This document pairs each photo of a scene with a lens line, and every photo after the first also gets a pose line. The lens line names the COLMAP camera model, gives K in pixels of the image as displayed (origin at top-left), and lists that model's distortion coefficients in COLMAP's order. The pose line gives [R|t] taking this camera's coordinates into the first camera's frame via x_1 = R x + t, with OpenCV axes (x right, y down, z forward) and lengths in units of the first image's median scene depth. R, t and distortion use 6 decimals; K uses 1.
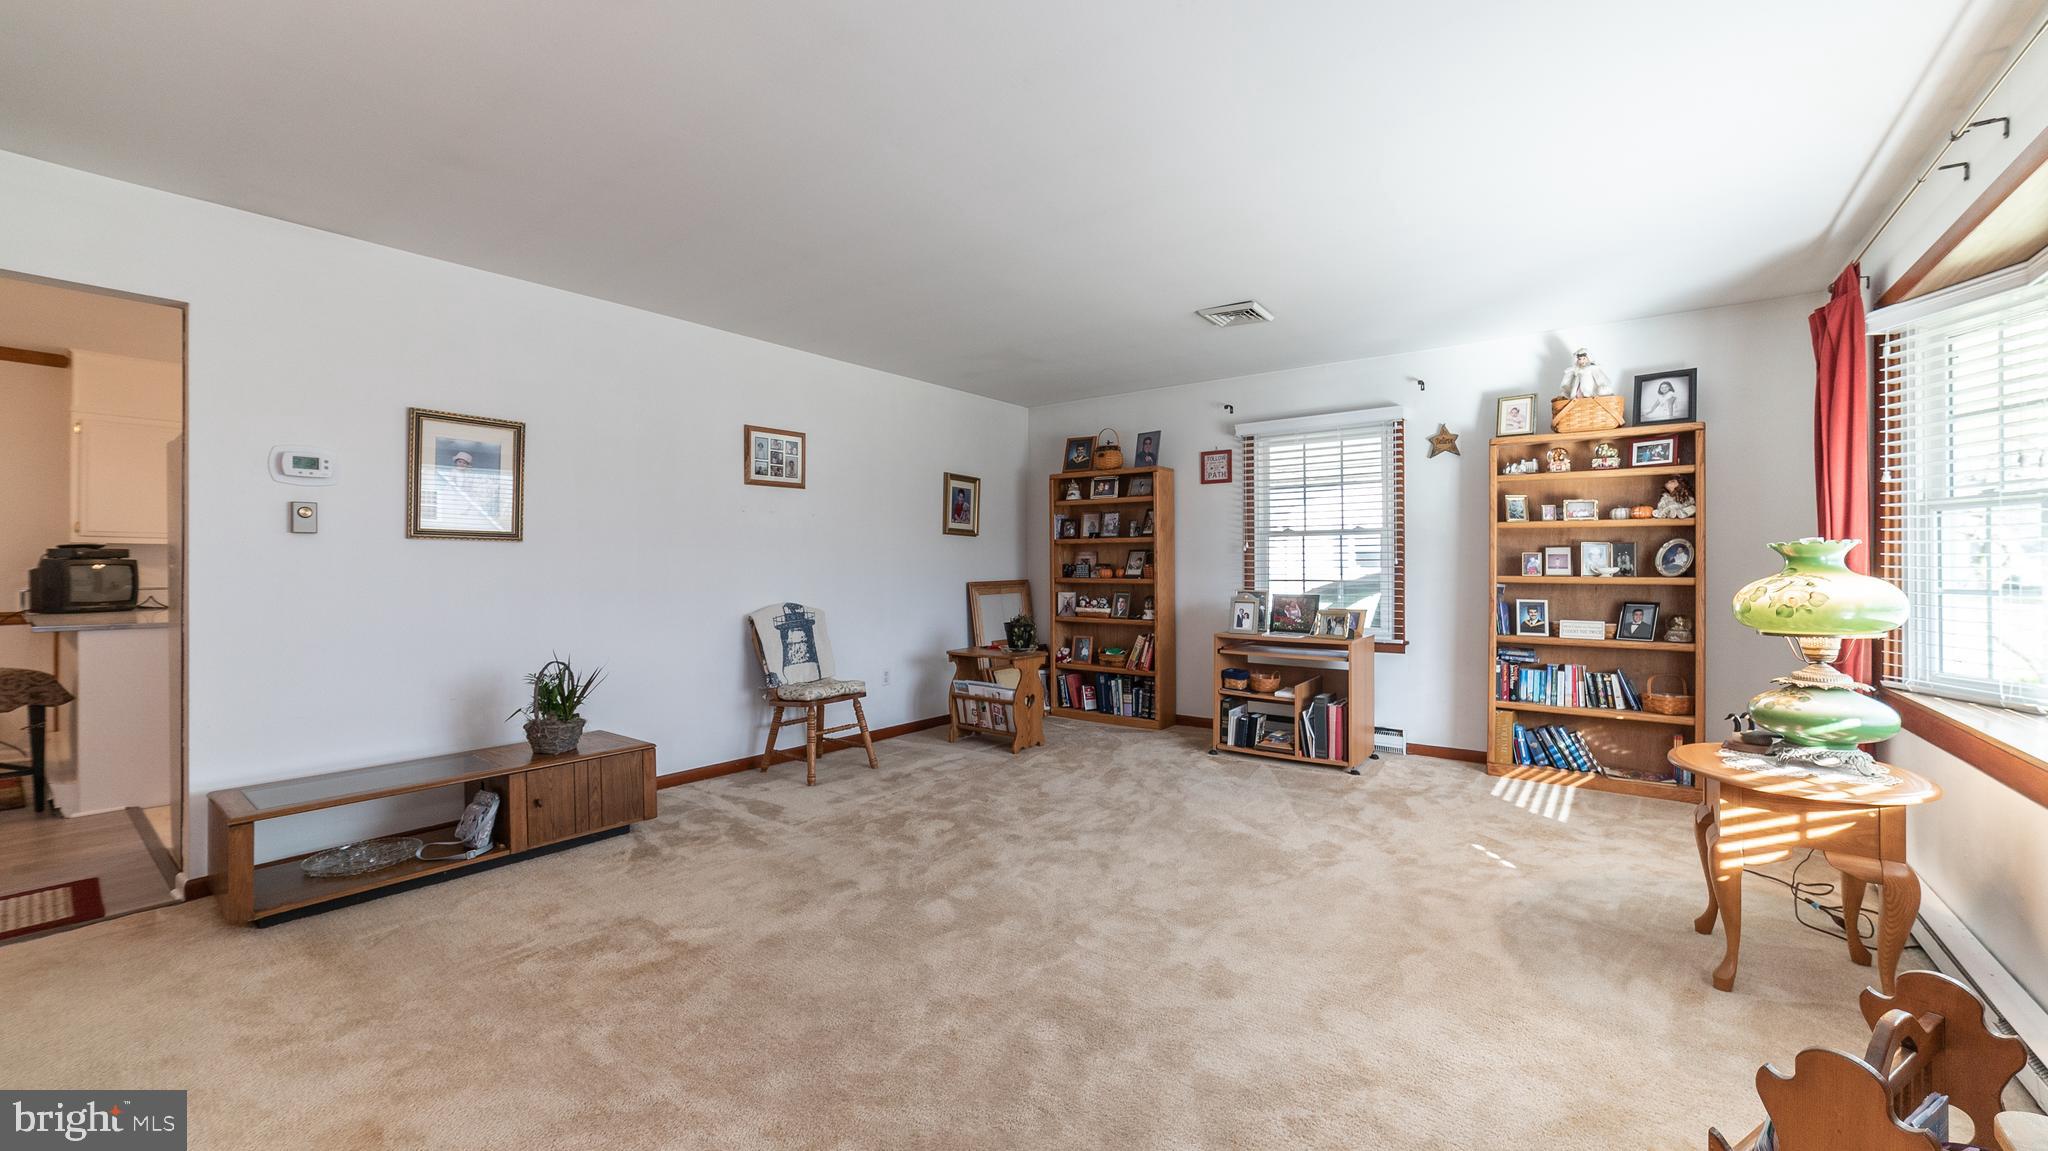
lens RADIAL K [[796.6, 0, 1003.9], [0, 796.6, 559.8], [0, 0, 1]] dist [-0.009819, 0.001457]
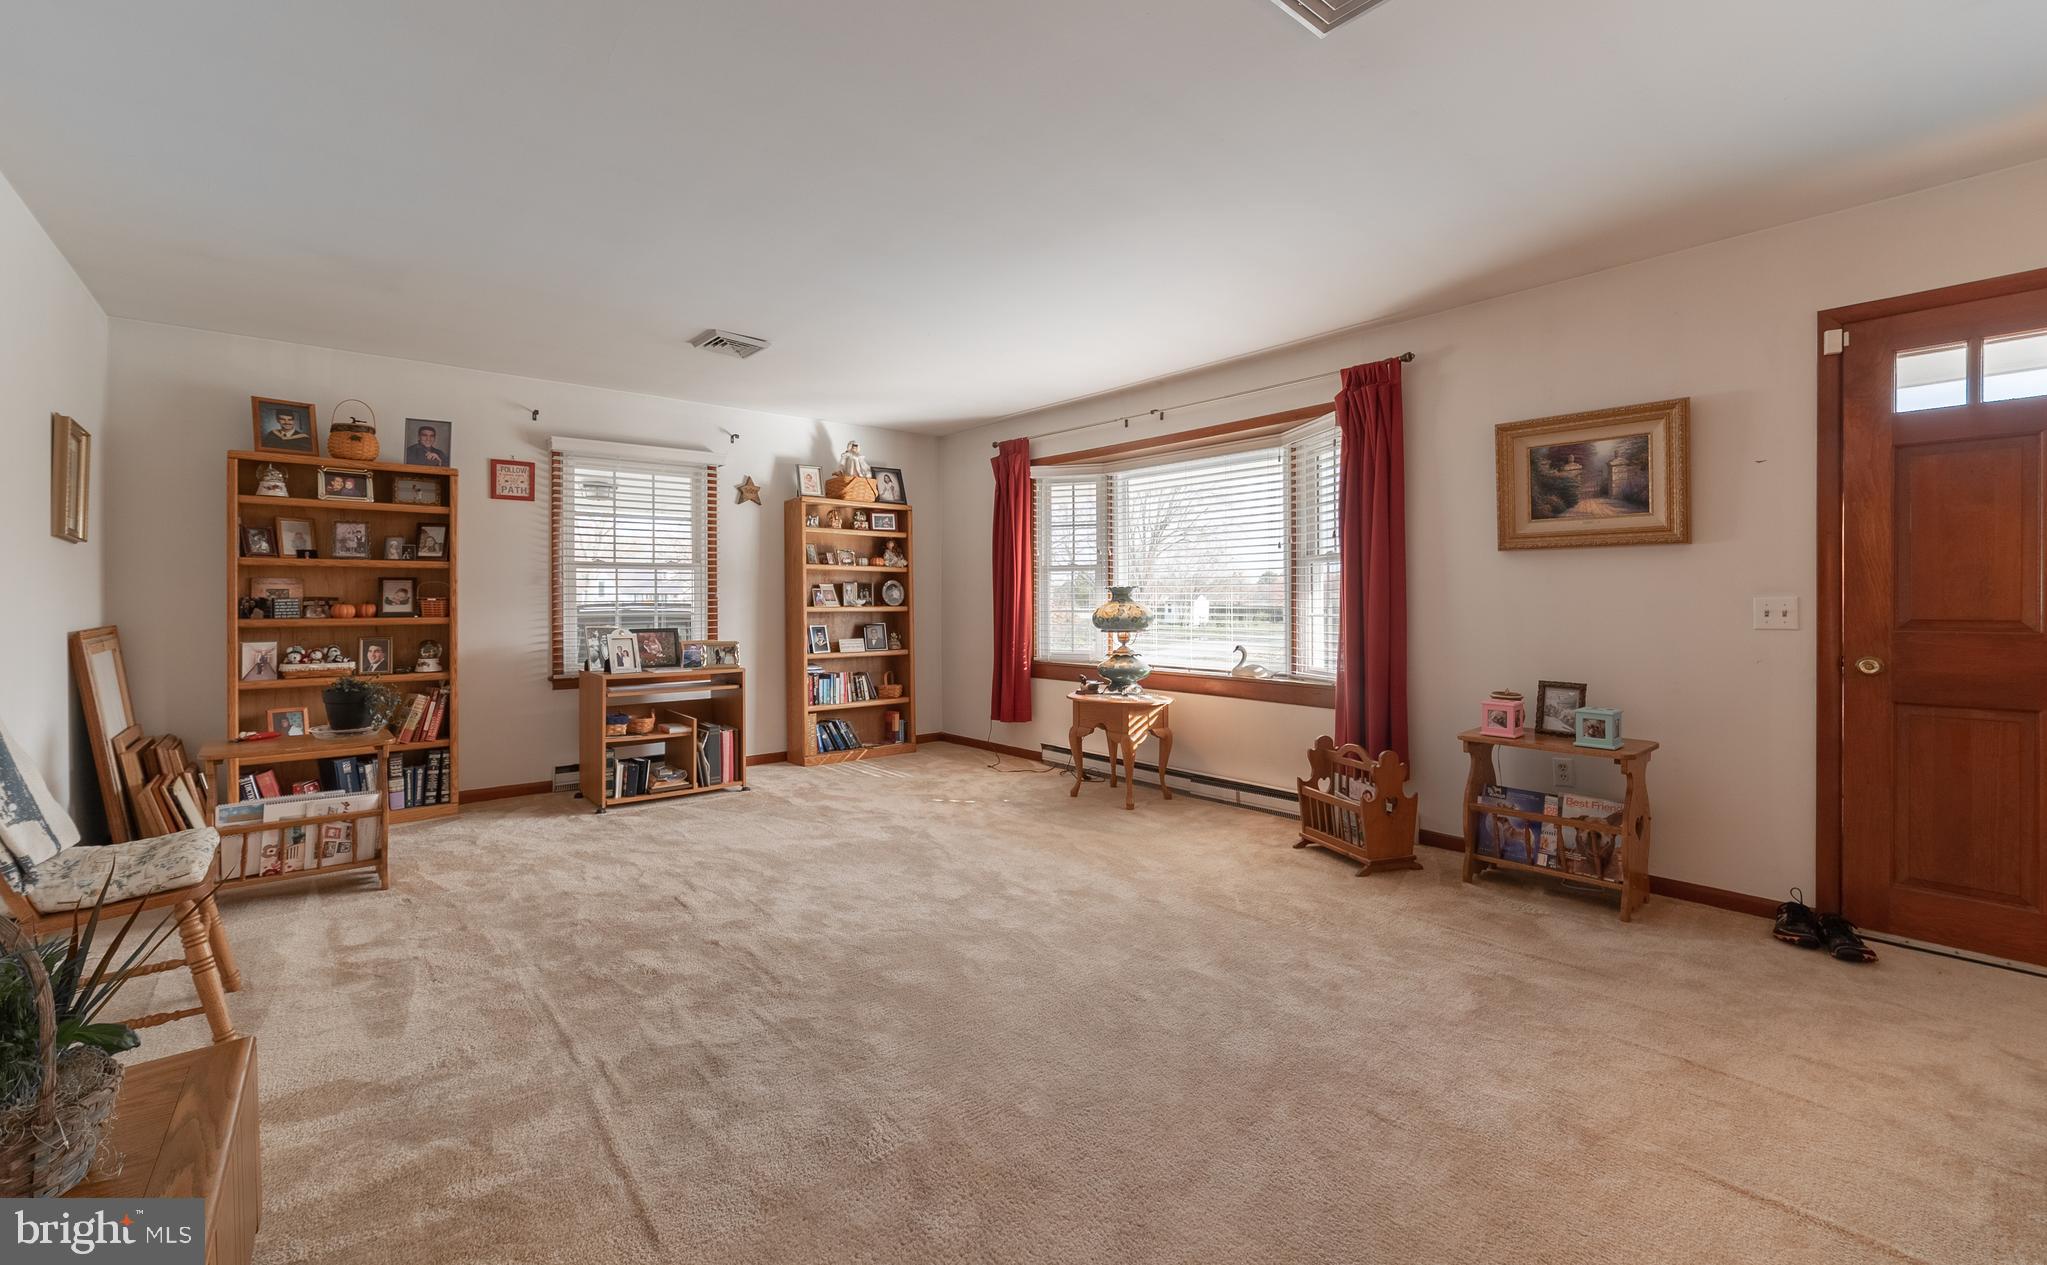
lens RADIAL K [[844.4, 0, 957.6], [0, 844.4, 599.4], [0, 0, 1]] dist [-0.006891, 0.001268]
pose [[0.248451, 0.000807, 0.968644, -0.543899], [-0.002740, 0.999996, -0.000130, 0.007062], [-0.968641, -0.002622, 0.248452, 0.388916]]
